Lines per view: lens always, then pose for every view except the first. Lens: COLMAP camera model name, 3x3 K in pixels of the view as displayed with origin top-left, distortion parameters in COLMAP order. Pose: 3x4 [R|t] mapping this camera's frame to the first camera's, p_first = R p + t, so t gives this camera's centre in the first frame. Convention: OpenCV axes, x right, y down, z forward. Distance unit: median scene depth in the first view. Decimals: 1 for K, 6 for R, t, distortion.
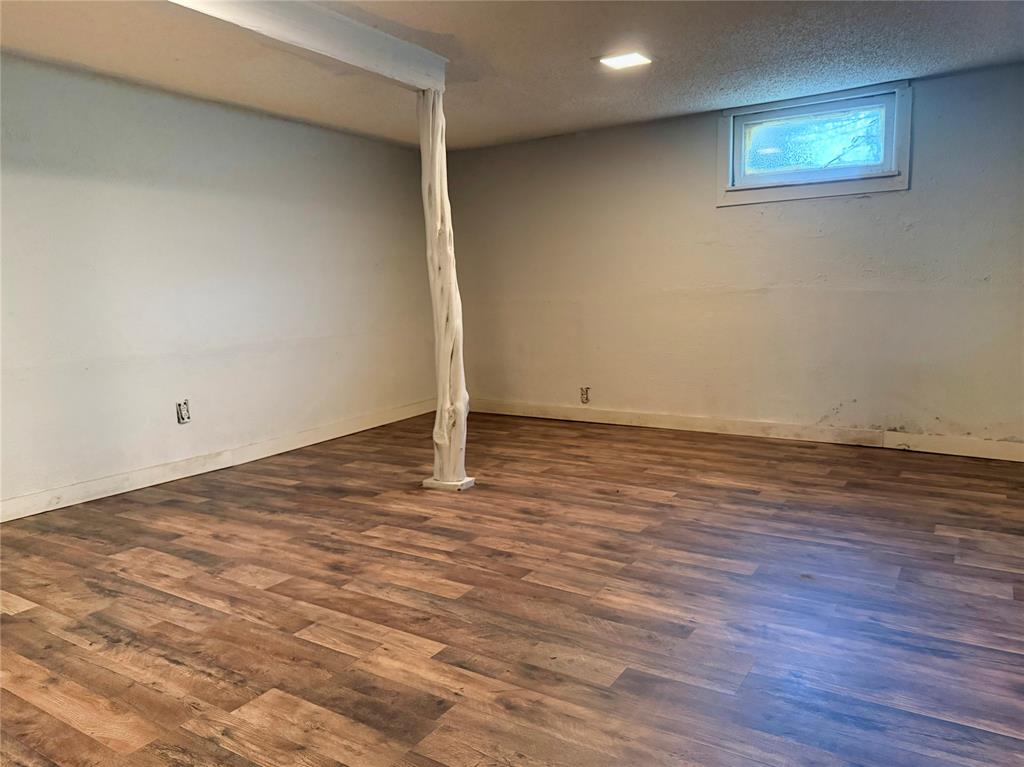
lens RADIAL K [[712.0, 0, 513.6], [0, 712.0, 387.4], [0, 0, 1]] dist [-0.002855, -0.016387]
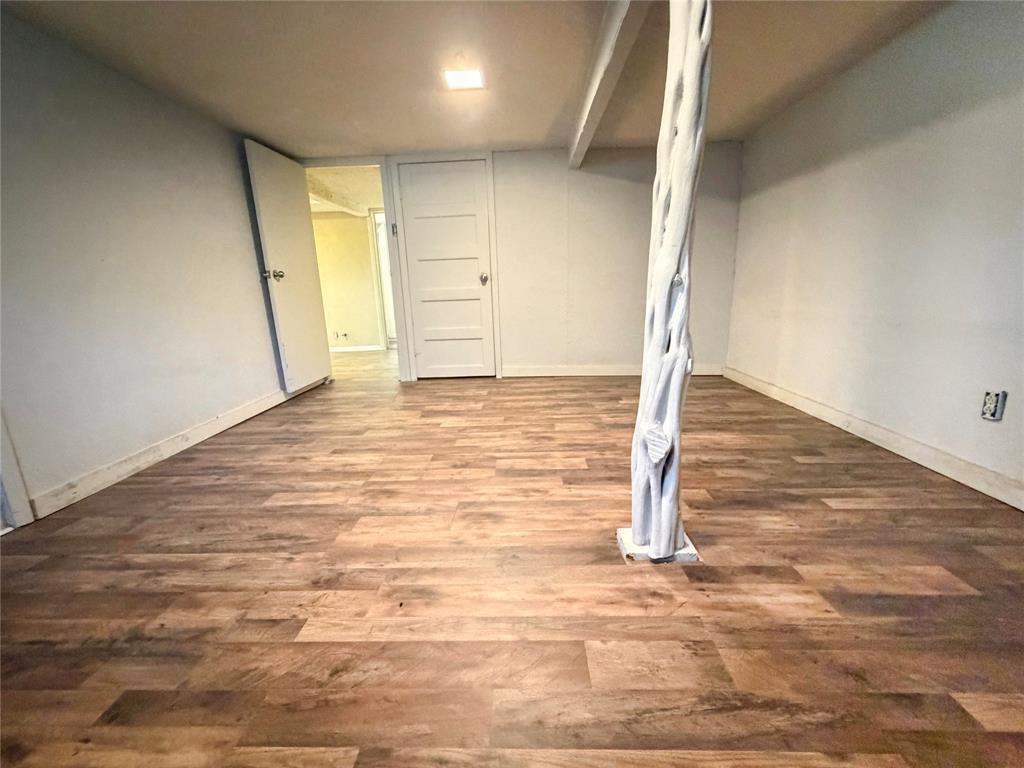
lens RADIAL K [[415.5, 0, 510.5], [0, 415.5, 383.7], [0, 0, 1]] dist [-0.008292, 0.000178]
pose [[-0.859516, 0.170479, -0.481839, 0.263925], [-0.009283, 0.937371, 0.348210, -0.200244], [0.511025, 0.303765, -0.804102, 1.641426]]
